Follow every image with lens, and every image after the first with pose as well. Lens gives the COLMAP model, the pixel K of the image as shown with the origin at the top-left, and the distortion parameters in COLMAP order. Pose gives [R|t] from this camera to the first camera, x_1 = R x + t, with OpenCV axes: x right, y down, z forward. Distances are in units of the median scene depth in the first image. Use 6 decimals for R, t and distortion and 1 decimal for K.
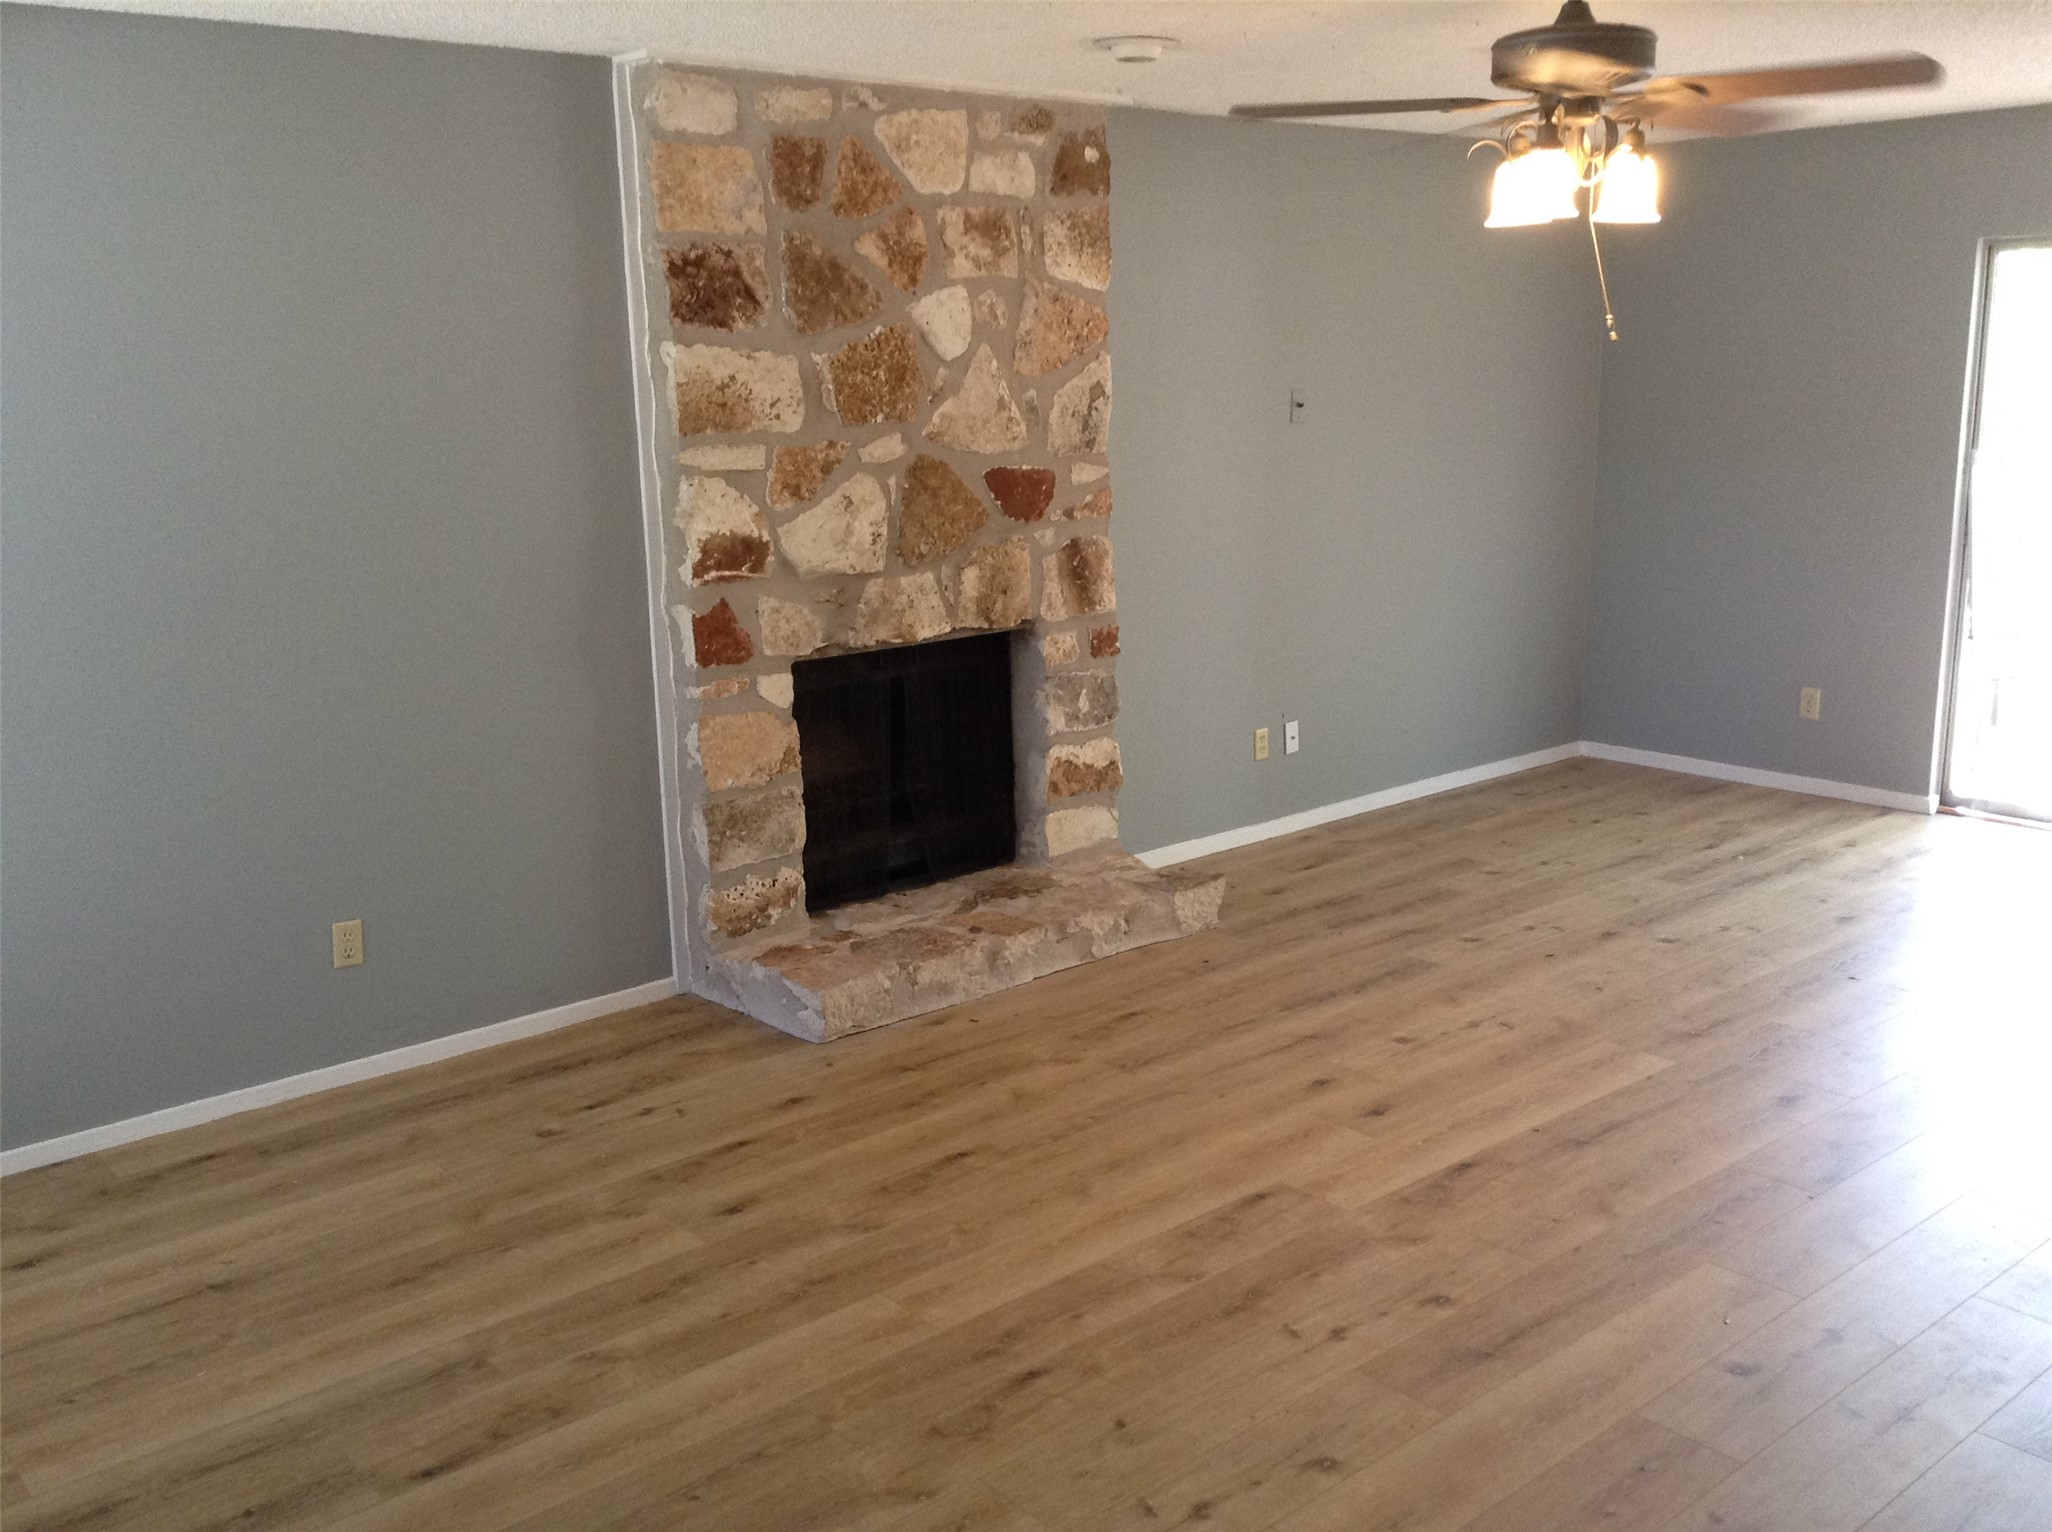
lens RADIAL K [[1915.5, 0, 1026.0], [0, 1915.5, 766.0], [0, 0, 1]] dist [0.129653, 0.001900]
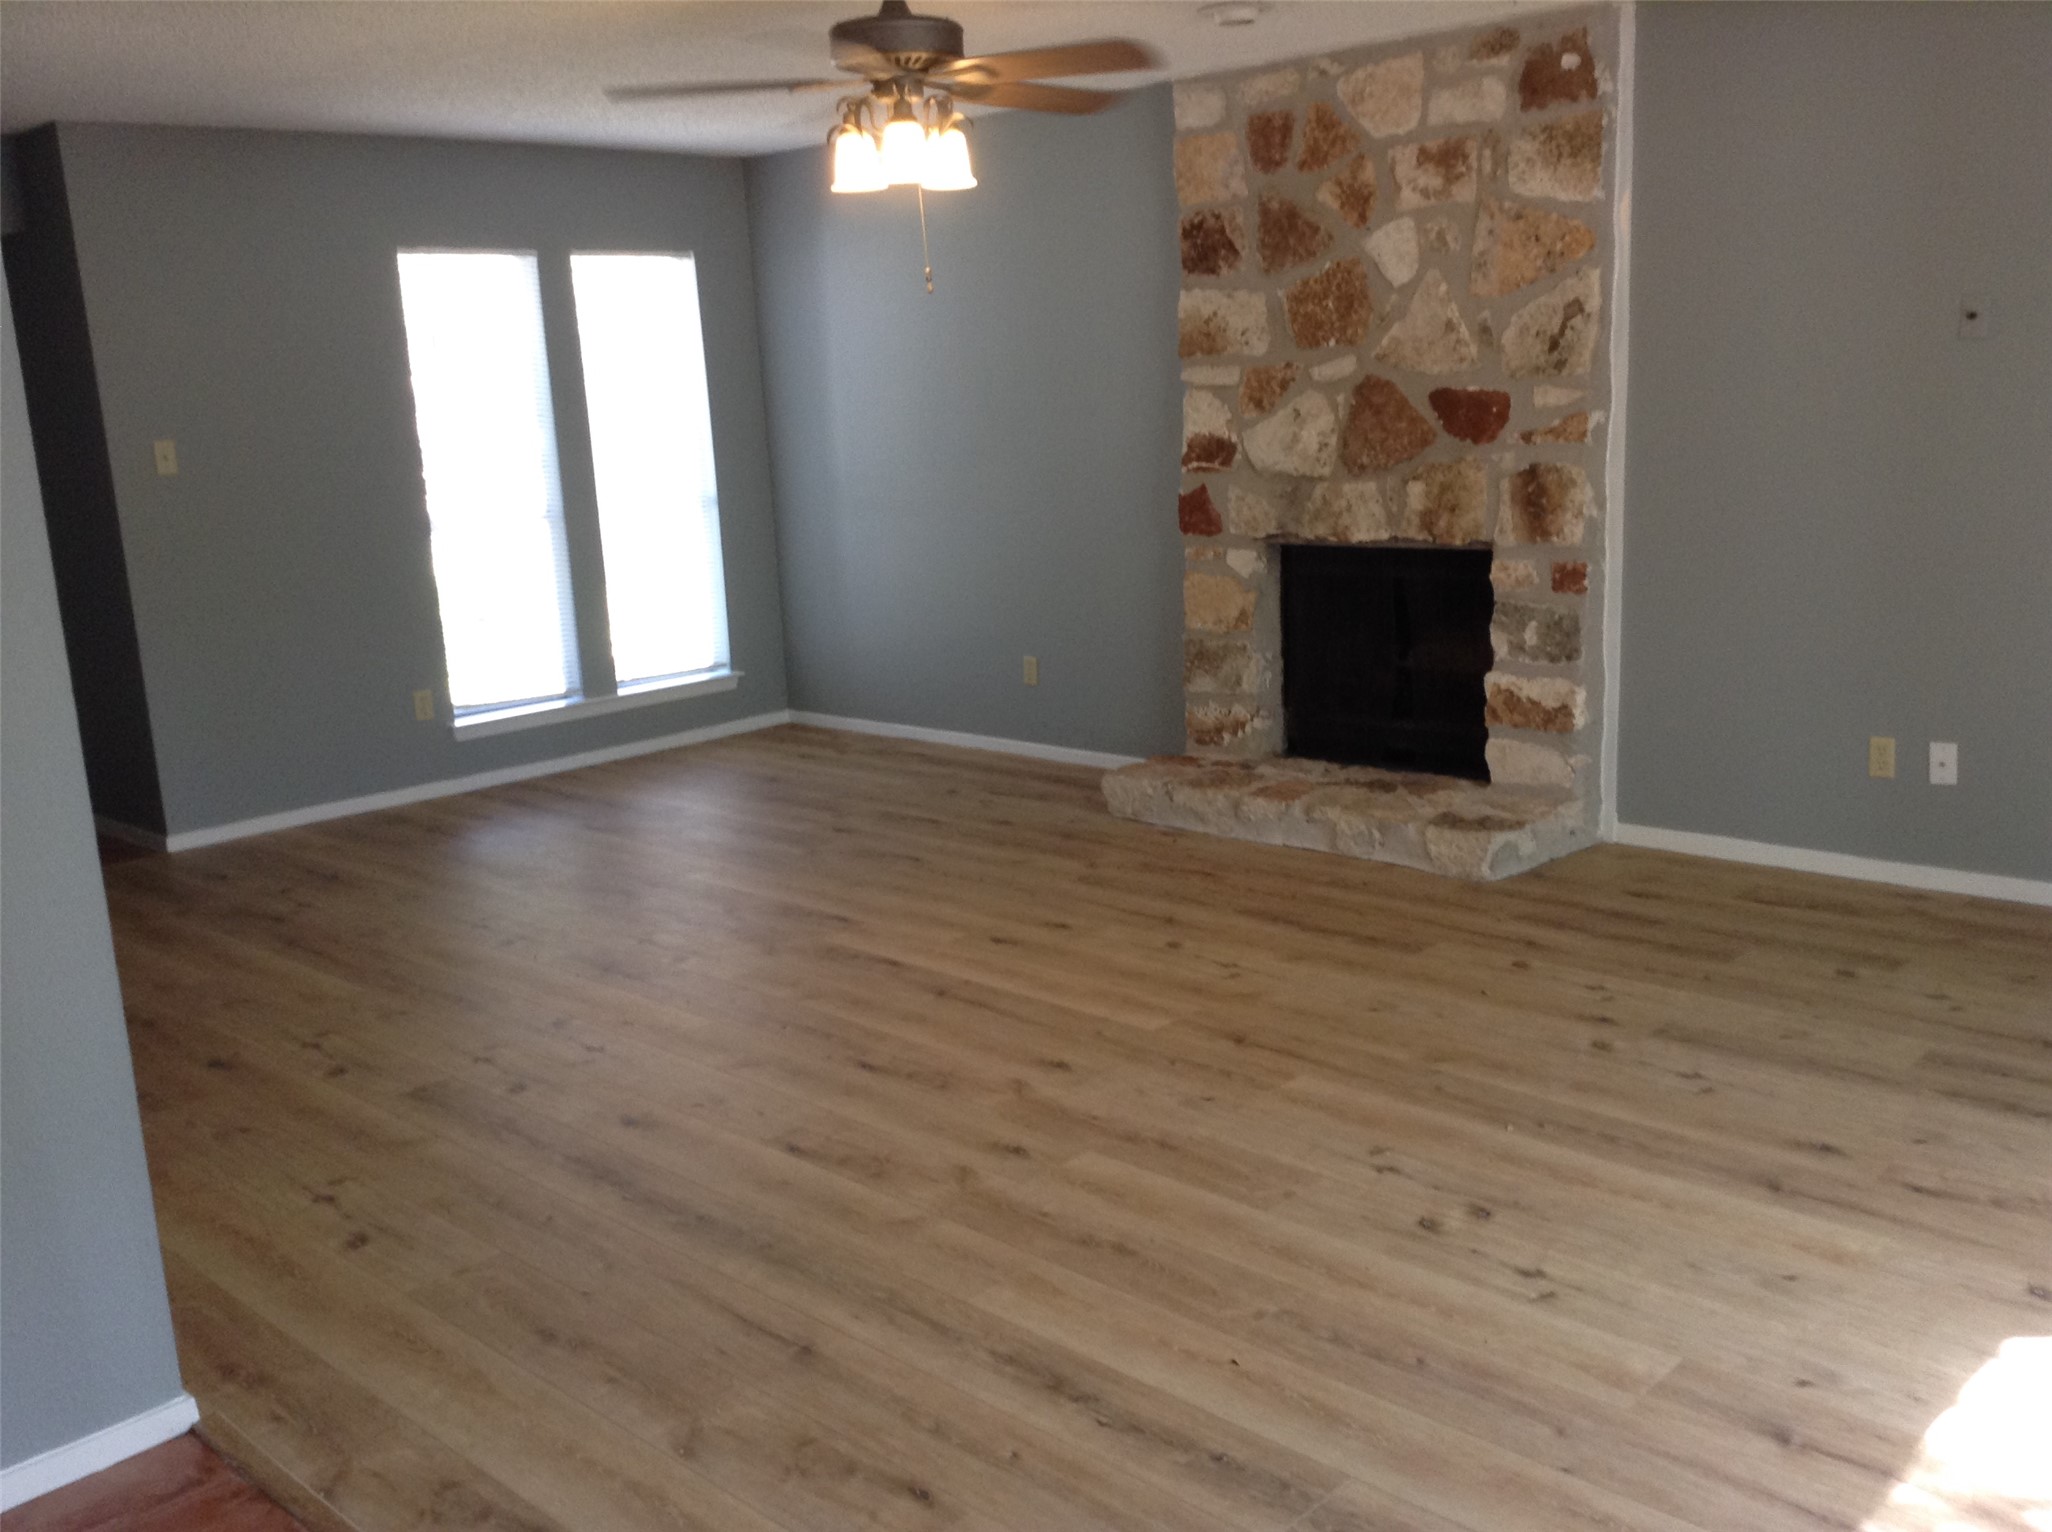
lens RADIAL K [[1815.2, 0, 1026.0], [0, 1815.2, 766.0], [0, 0, 1]] dist [0.175667, -0.347504]
pose [[0.093426, 0.220893, -0.970813, 1.024934], [-0.172707, 0.963891, 0.202697, -0.125922], [0.980532, 0.148729, 0.128203, 0.708713]]
